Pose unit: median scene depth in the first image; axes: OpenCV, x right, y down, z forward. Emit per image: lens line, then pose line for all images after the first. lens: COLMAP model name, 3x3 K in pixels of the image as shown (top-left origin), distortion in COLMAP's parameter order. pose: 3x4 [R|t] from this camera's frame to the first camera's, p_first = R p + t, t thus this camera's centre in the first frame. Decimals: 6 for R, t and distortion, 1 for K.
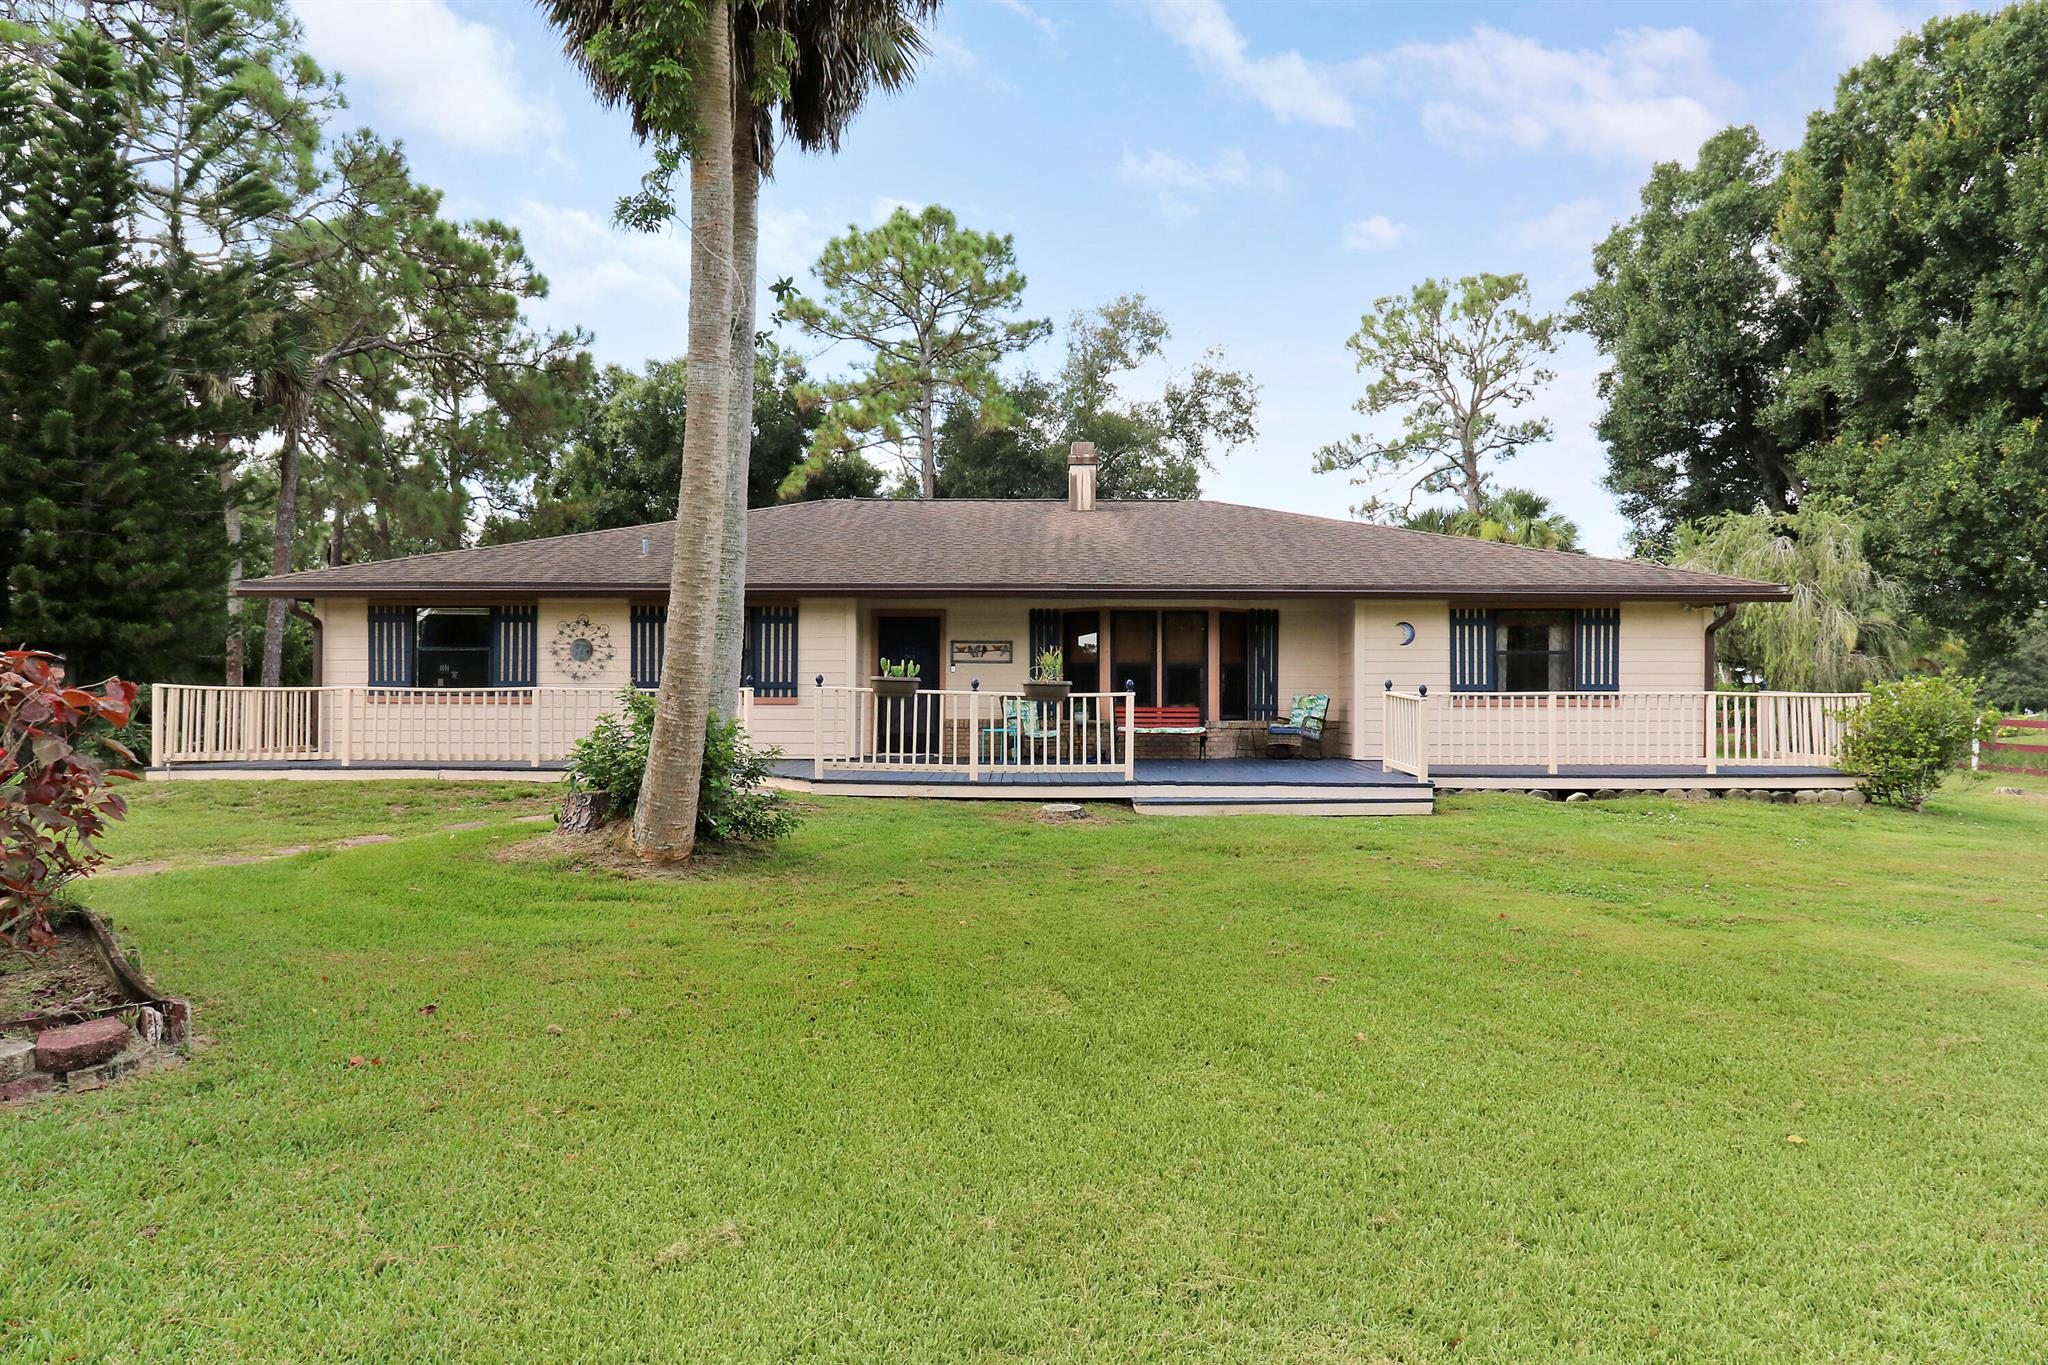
lens RADIAL K [[1329.9, 0, 1013.0], [0, 1329.9, 701.0], [0, 0, 1]] dist [0.021666, 0.001521]
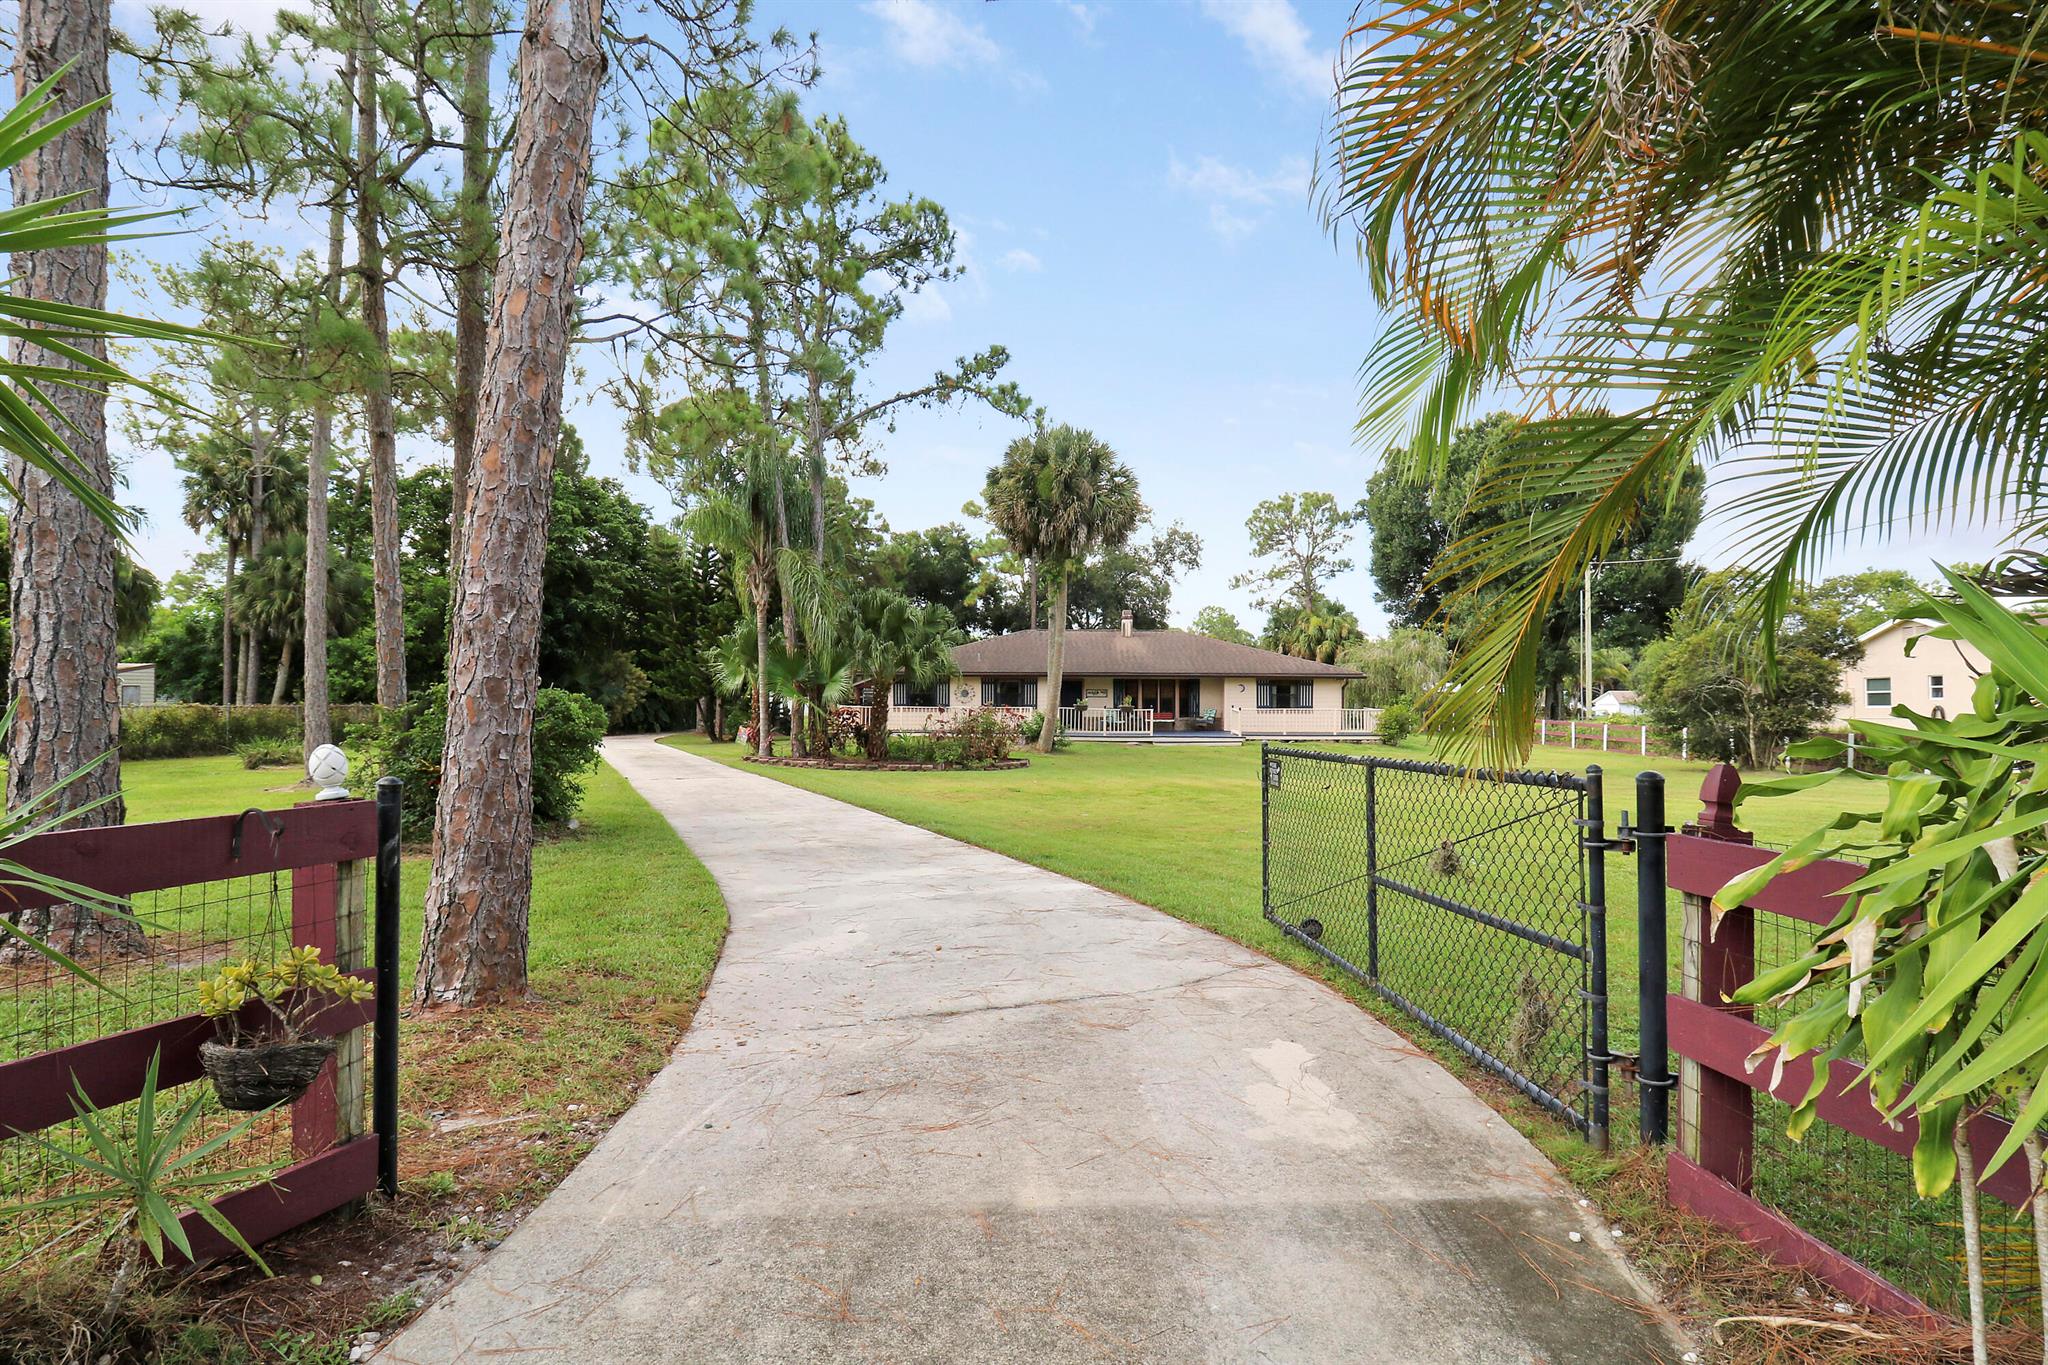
lens RADIAL K [[990.9, 0, 985.6], [0, 990.9, 710.4], [0, 0, 1]] dist [-0.012290, -0.002222]
pose [[0.999093, 0.000845, -0.042578, -0.177332], [-0.000280, 0.999912, 0.013262, -0.029087], [0.042585, -0.013238, 0.999005, -1.193496]]
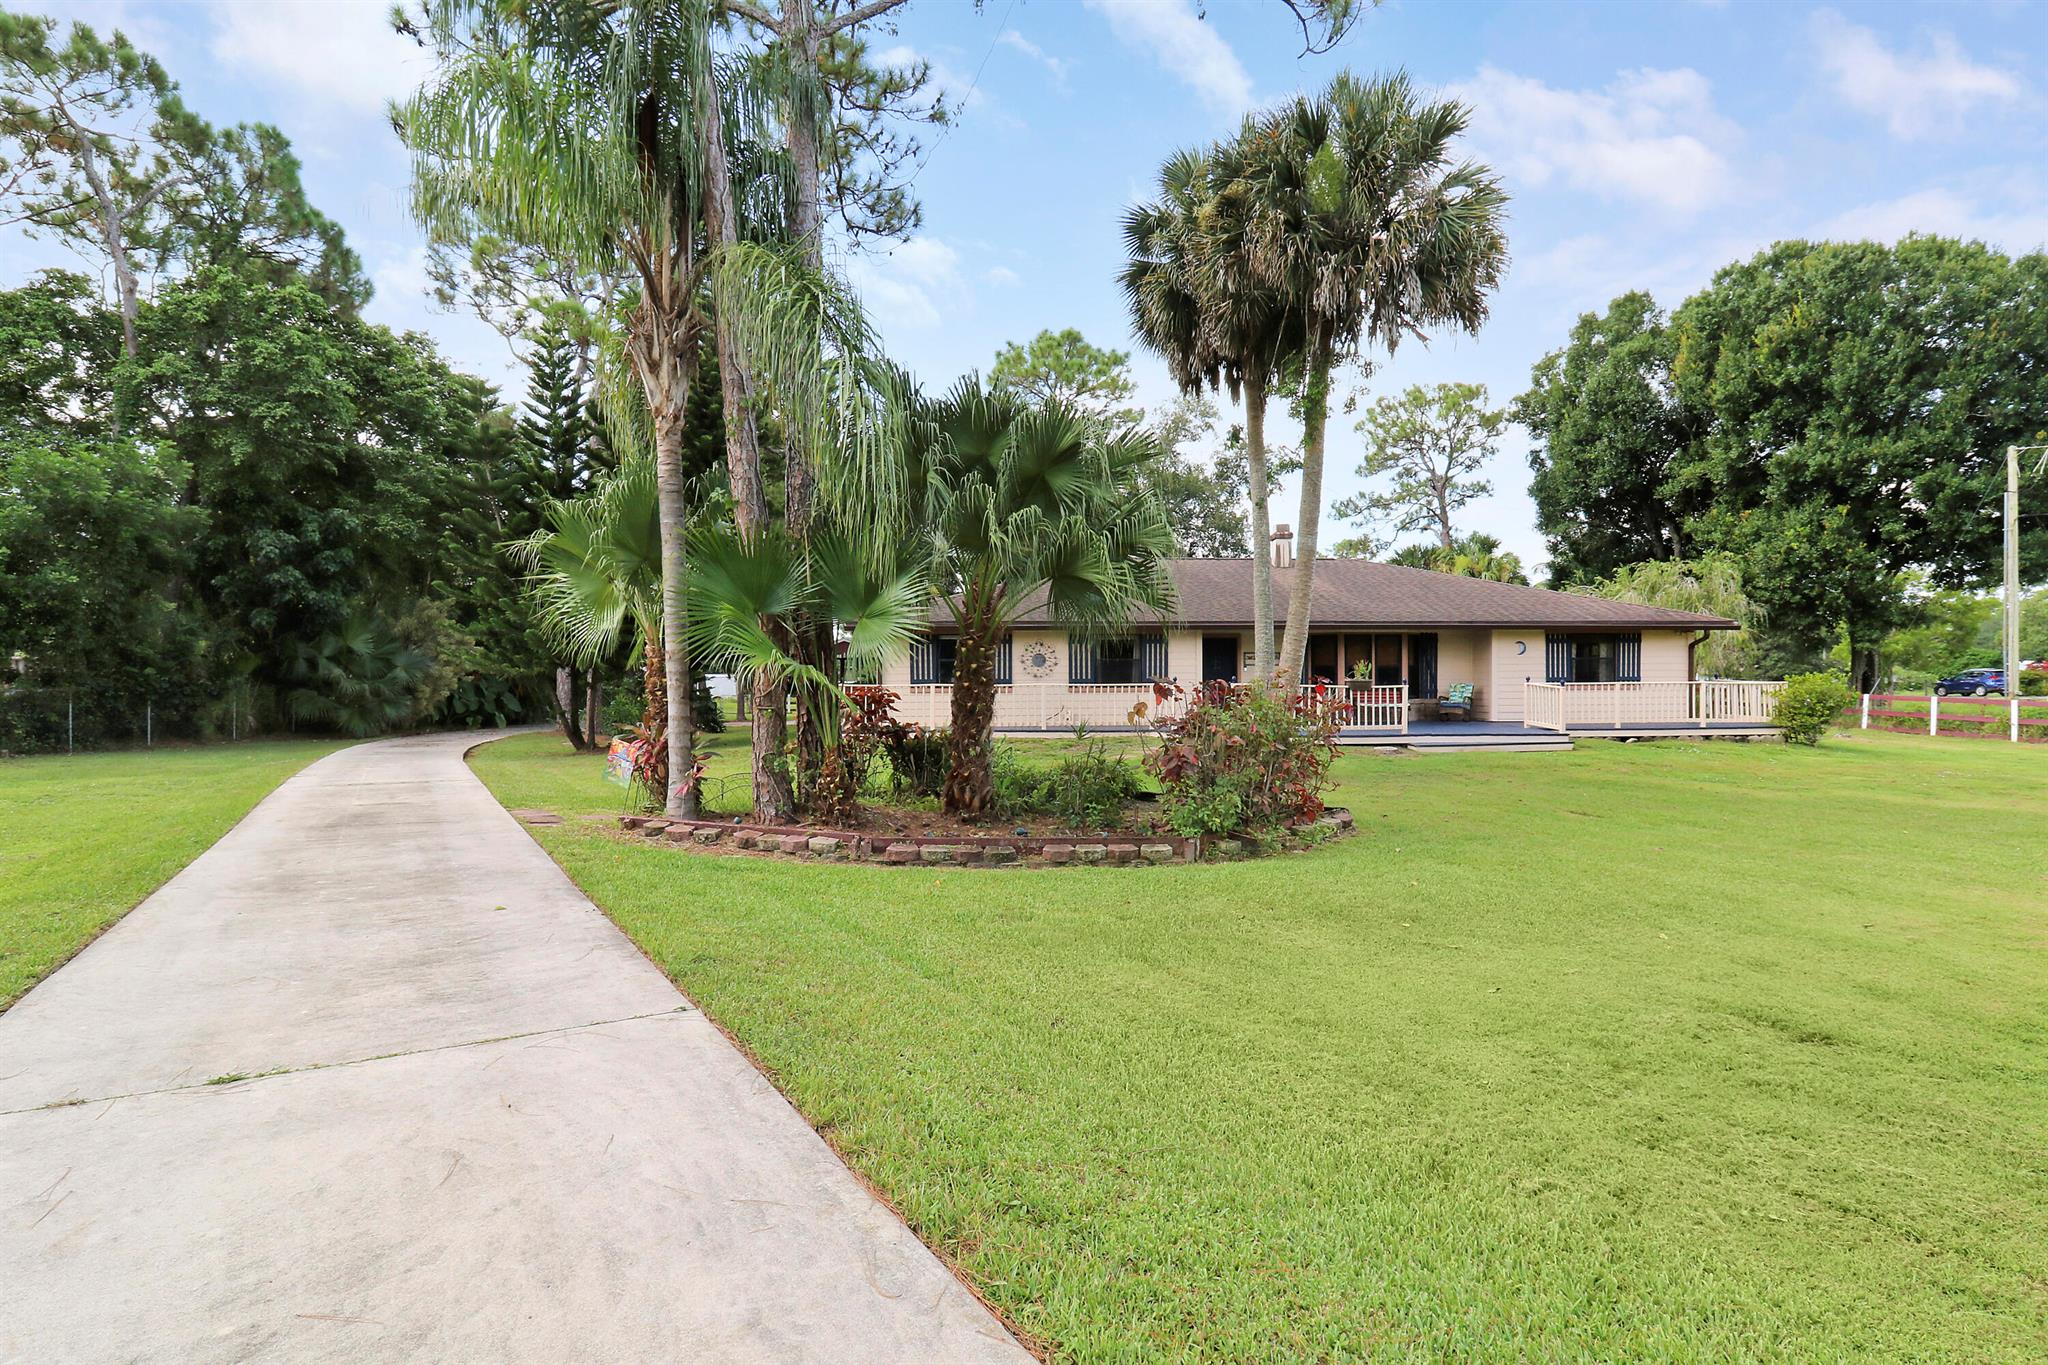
lens RADIAL K [[1092.6, 0, 1040.0], [0, 1092.6, 694.3], [0, 0, 1]] dist [0.028830, -0.001149]
pose [[0.997974, -0.007505, 0.063181, -0.403430], [0.006398, 0.999823, 0.017711, -0.019047], [-0.063303, -0.017271, 0.997845, -0.371896]]
